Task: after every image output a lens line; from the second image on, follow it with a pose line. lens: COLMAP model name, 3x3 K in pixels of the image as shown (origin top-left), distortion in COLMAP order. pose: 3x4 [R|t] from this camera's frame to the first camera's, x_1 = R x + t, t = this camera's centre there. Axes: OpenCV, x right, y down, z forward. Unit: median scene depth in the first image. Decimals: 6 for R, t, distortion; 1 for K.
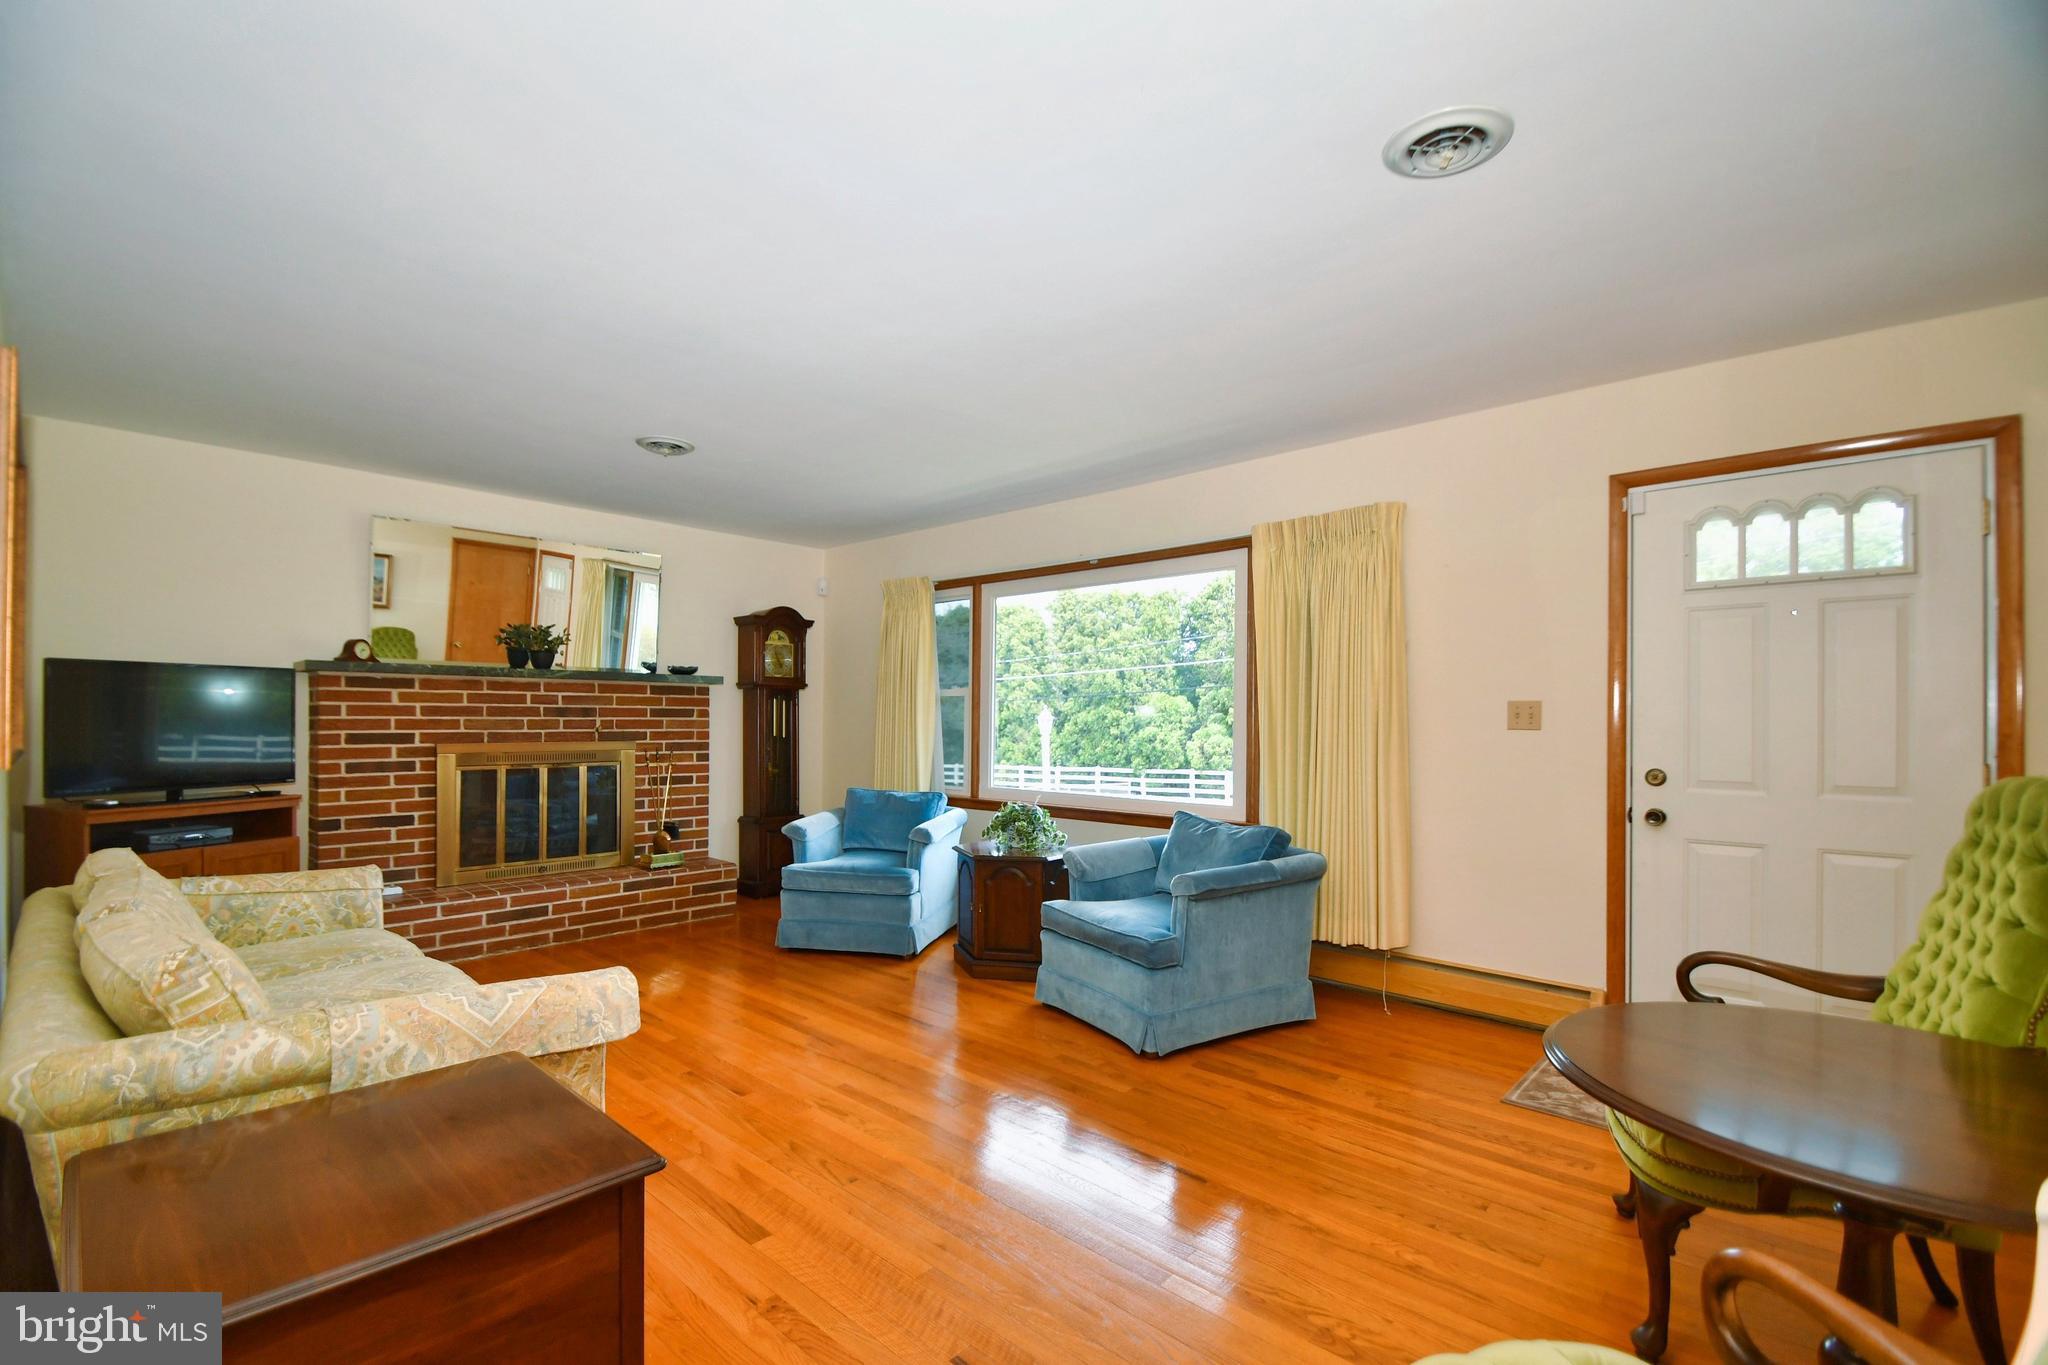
lens RADIAL K [[900.3, 0, 1002.6], [0, 900.3, 722.0], [0, 0, 1]] dist [0.000936, 0.000054]
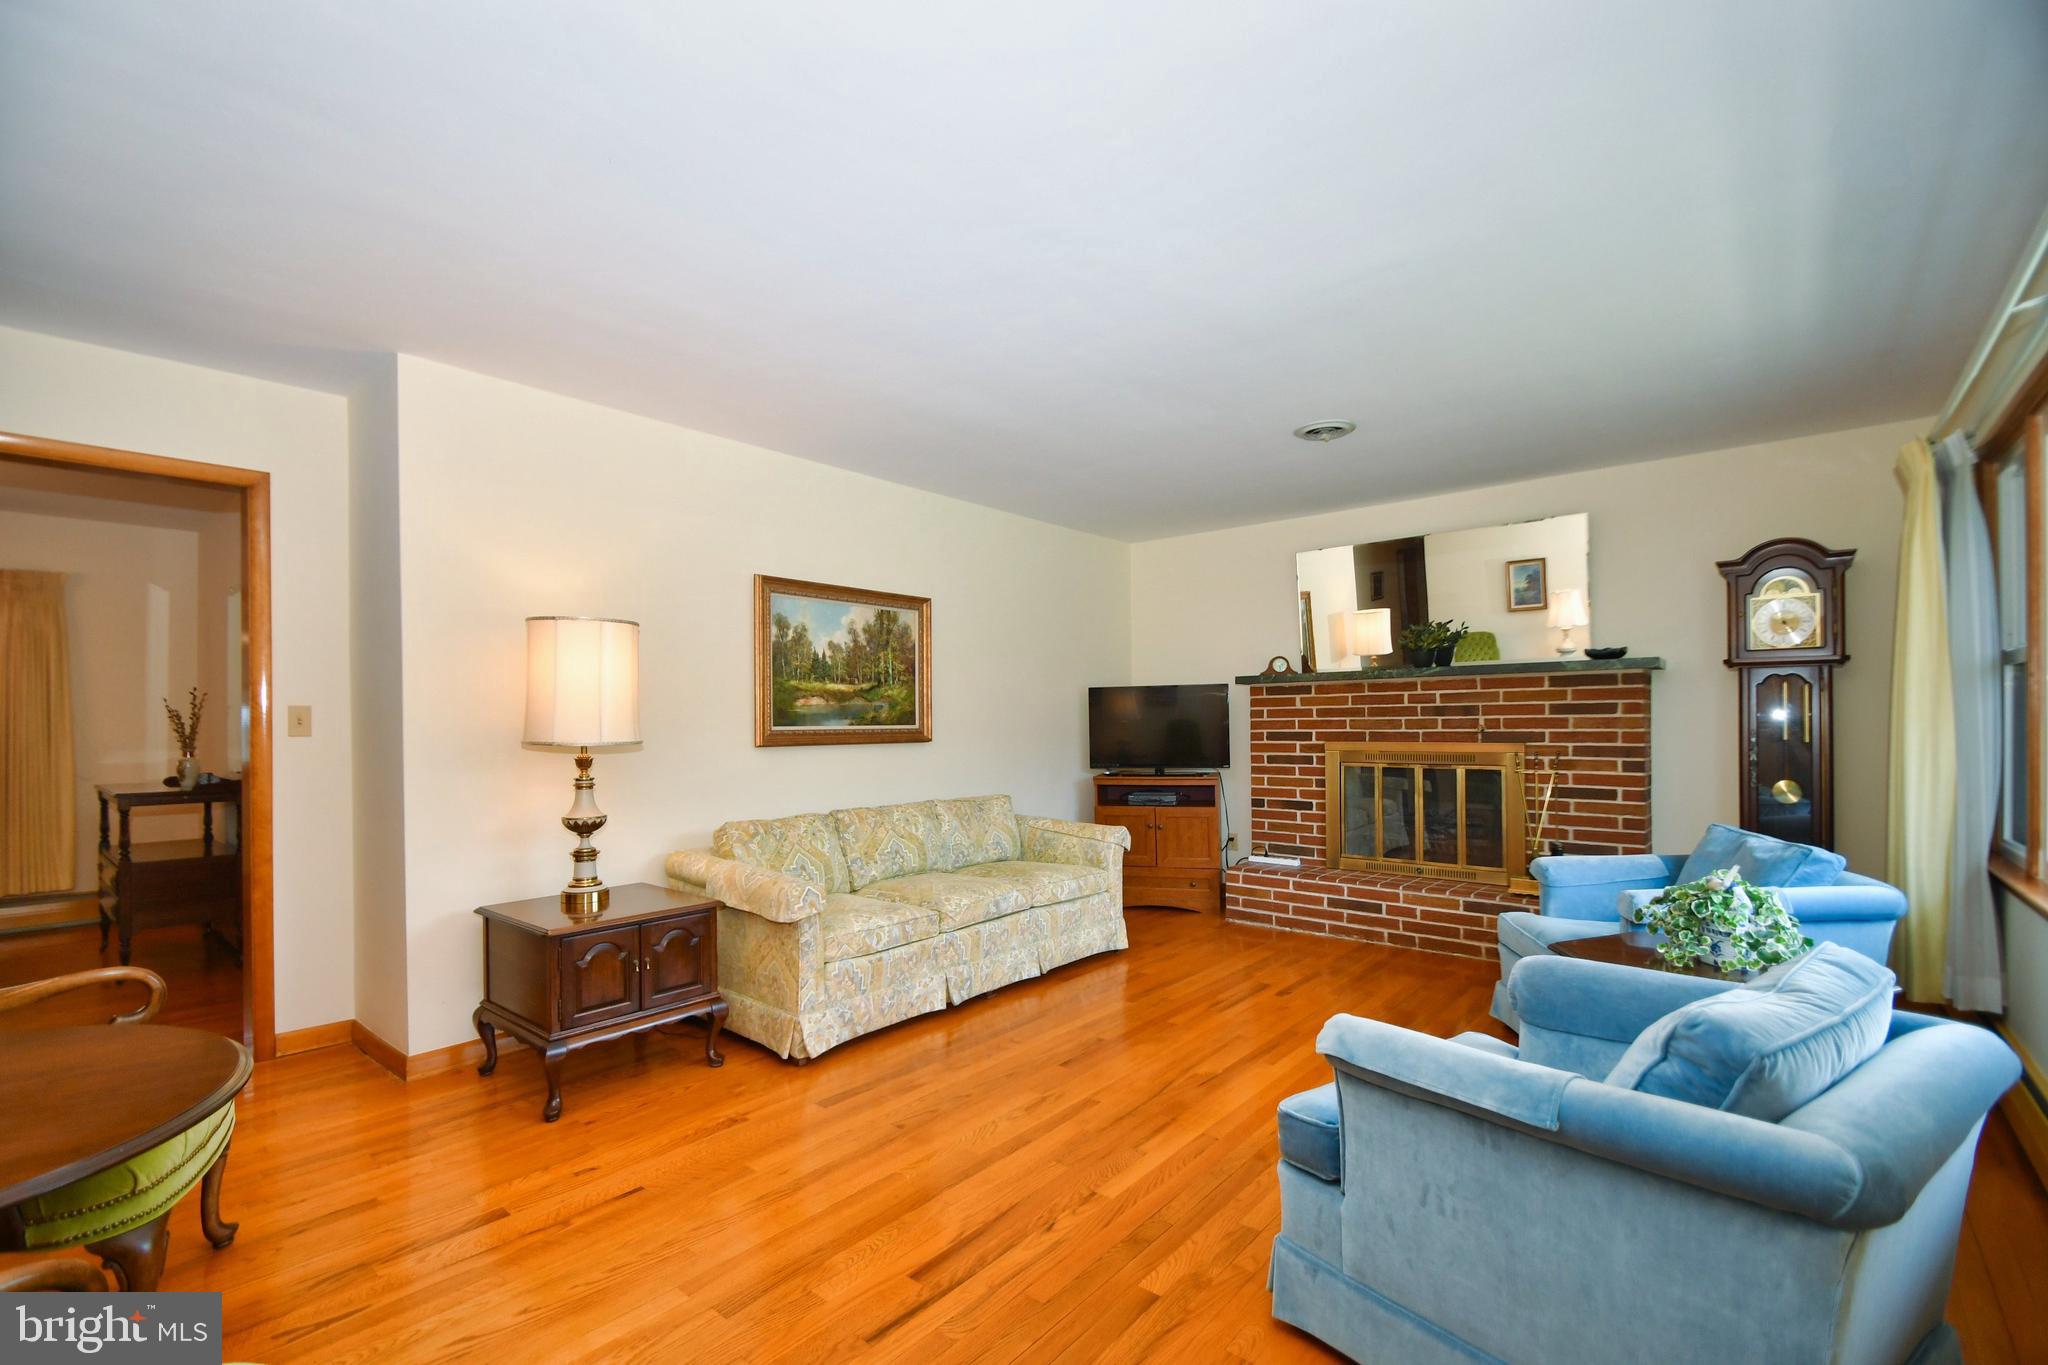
lens RADIAL K [[900.3, 0, 1002.6], [0, 900.3, 722.0], [0, 0, 1]] dist [0.000936, 0.000054]
pose [[0.037931, -0.005173, -0.999267, 0.468215], [0.007774, 0.999958, -0.004881, 0.001842], [0.999250, -0.007583, 0.037970, 0.519946]]
